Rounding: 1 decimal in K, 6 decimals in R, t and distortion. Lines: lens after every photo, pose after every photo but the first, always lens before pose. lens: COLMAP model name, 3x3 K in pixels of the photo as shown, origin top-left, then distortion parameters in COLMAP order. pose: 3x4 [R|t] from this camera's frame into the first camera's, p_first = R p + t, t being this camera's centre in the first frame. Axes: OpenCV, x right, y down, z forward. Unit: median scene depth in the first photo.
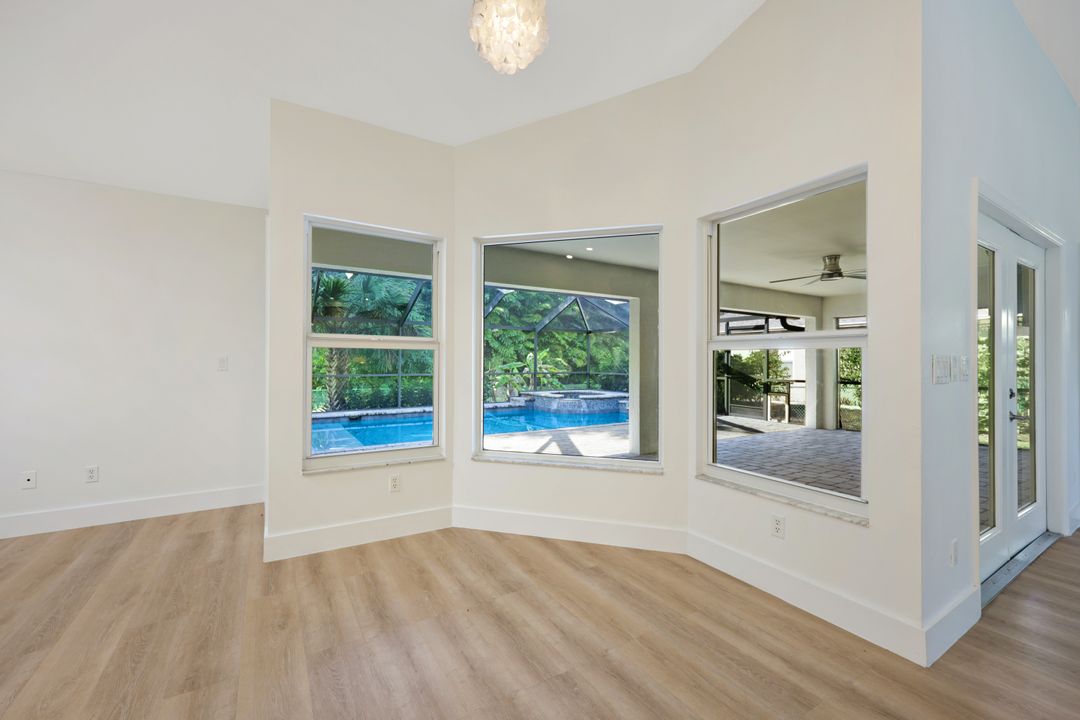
lens RADIAL K [[438.5, 0, 538.2], [0, 438.5, 356.8], [0, 0, 1]] dist [0.005702, -0.000057]
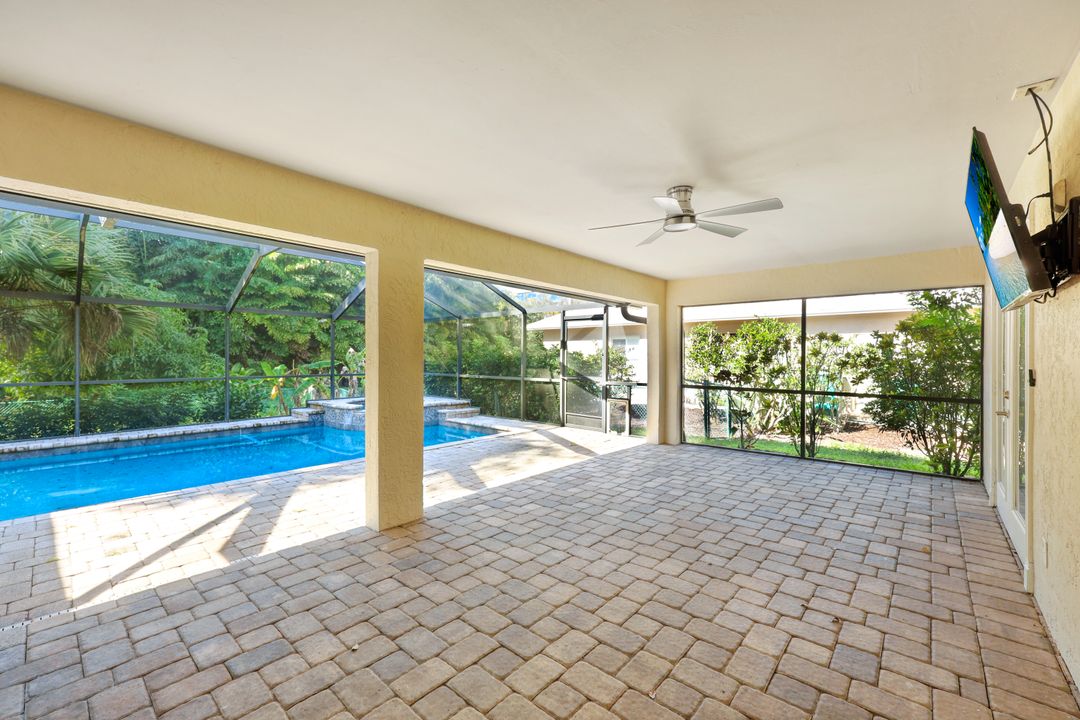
lens RADIAL K [[438.5, 0, 531.3], [0, 438.5, 360.8], [0, 0, 1]] dist [0.005702, -0.000057]
pose [[0.961862, -0.005543, 0.273478, 0.164945], [-0.000025, 0.999793, 0.020351, -0.004337], [-0.273534, -0.019581, 0.961663, 0.256139]]
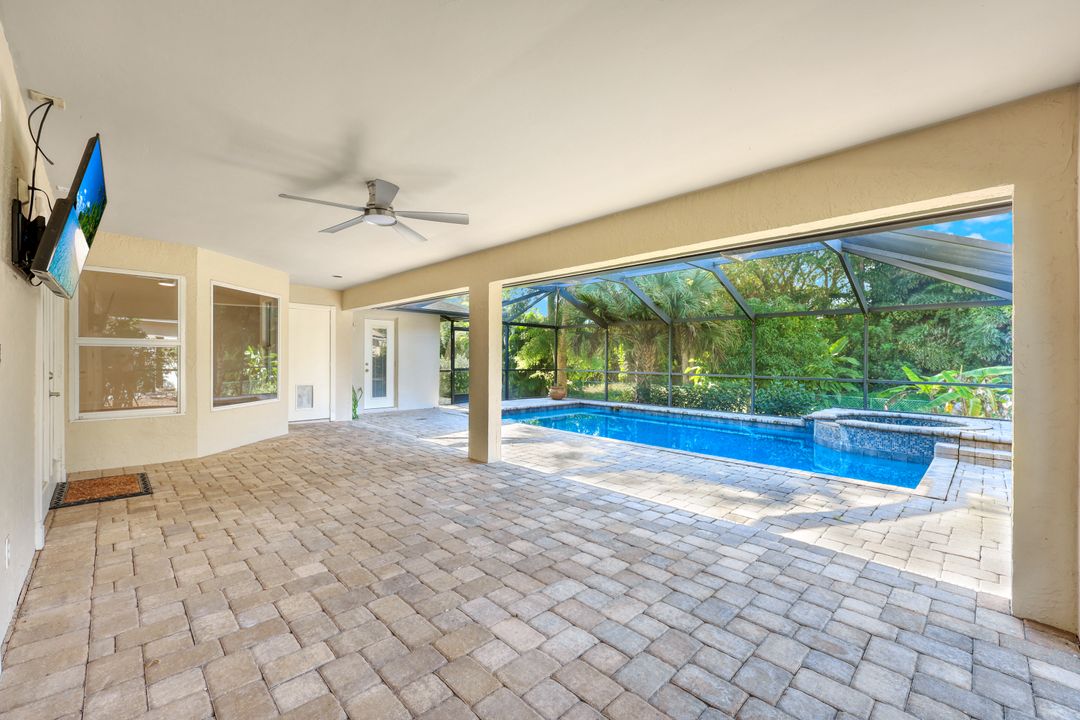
lens RADIAL K [[438.5, 0, 540.4], [0, 438.5, 357.6], [0, 0, 1]] dist [0.005702, -0.000057]
pose [[0.224458, -0.003696, -0.974477, 0.712281], [-0.001968, 0.999989, -0.004246, 0.010501], [0.974482, 0.002871, 0.224448, 0.578907]]
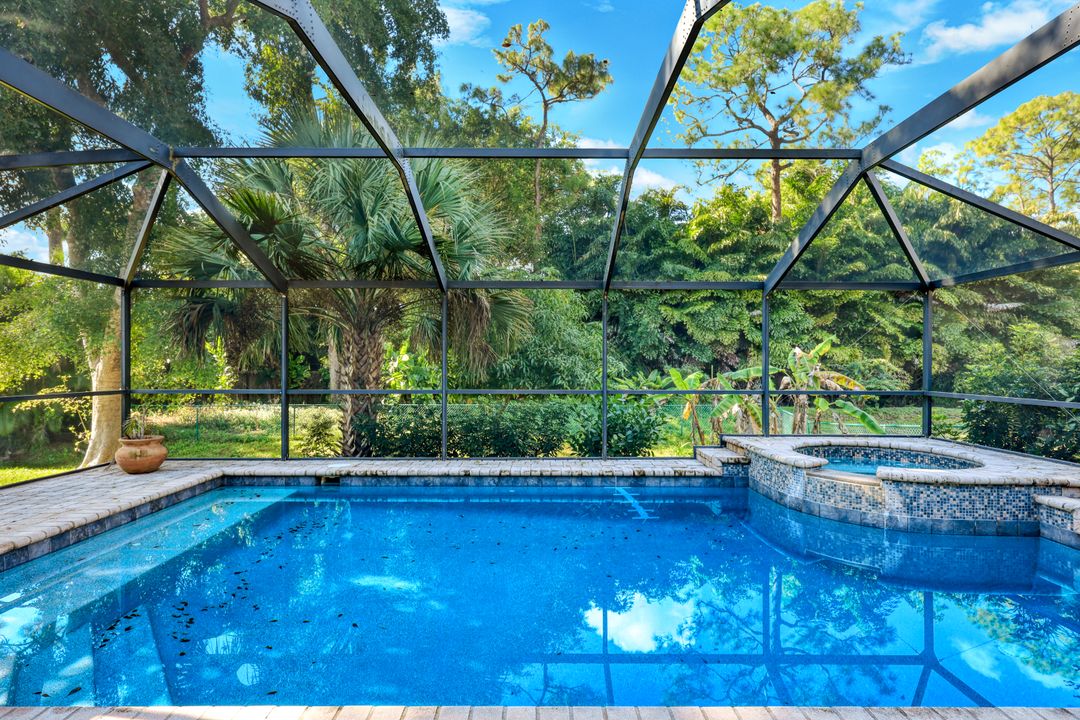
lens RADIAL K [[532.7, 0, 542.5], [0, 532.7, 363.8], [0, 0, 1]] dist [0.001843, 0.002622]
pose [[0.852561, -0.001471, -0.522626, 0.109640], [0.006454, 0.999949, 0.007714, 0.006494], [0.522588, -0.009950, 0.852527, 0.652977]]
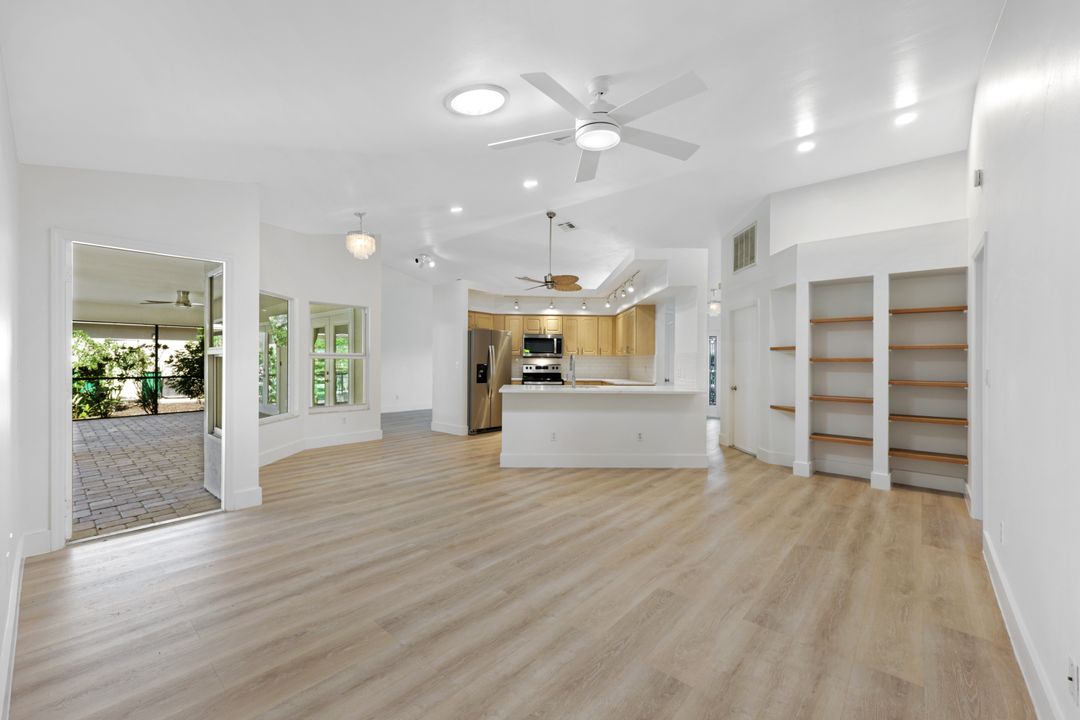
lens RADIAL K [[453.0, 0, 545.4], [0, 453.0, 360.6], [0, 0, 1]] dist [0.000087, 0.001418]
pose [[-0.281882, -0.001664, 0.959448, -0.603996], [-0.012931, 0.999914, -0.002065, -0.004147], [-0.959362, -0.012989, -0.281879, 0.136205]]
